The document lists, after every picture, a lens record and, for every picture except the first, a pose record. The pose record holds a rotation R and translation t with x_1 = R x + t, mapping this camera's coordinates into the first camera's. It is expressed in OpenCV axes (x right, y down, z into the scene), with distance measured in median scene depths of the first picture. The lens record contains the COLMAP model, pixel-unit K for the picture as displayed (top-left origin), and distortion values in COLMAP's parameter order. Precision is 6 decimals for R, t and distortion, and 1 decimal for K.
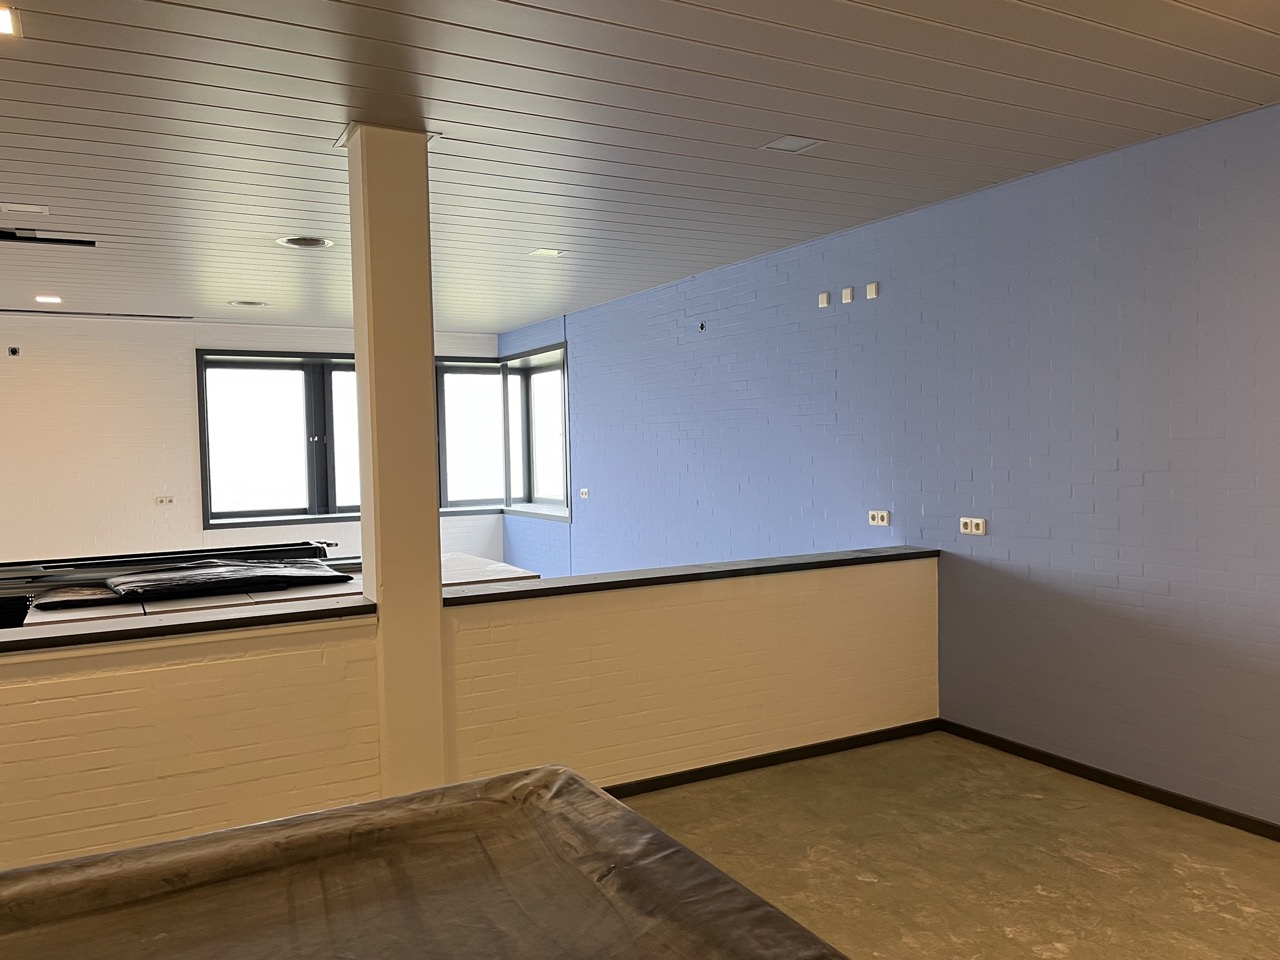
lens RADIAL K [[959.4, 0, 640.0], [0, 959.4, 480.0], [0, 0, 1]] dist [0.004436, 0.002252]
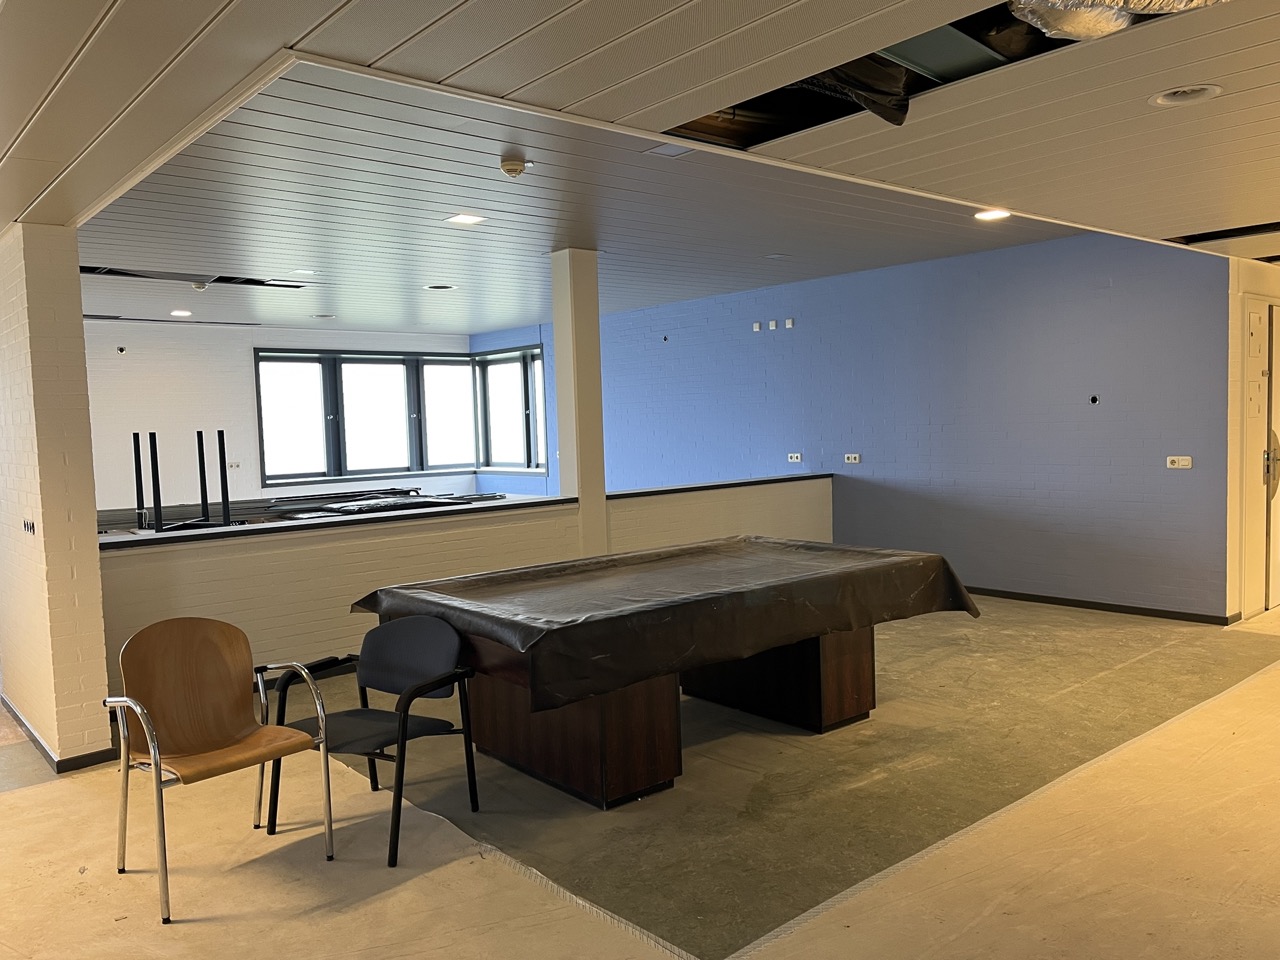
lens RADIAL K [[959.4, 0, 640.0], [0, 959.4, 480.0], [0, 0, 1]] dist [0.004436, 0.002252]
pose [[0.978321, -0.022676, 0.205847, -0.223154], [0.018724, 0.999601, 0.021129, 0.023133], [-0.206245, -0.016817, 0.978356, -0.365545]]
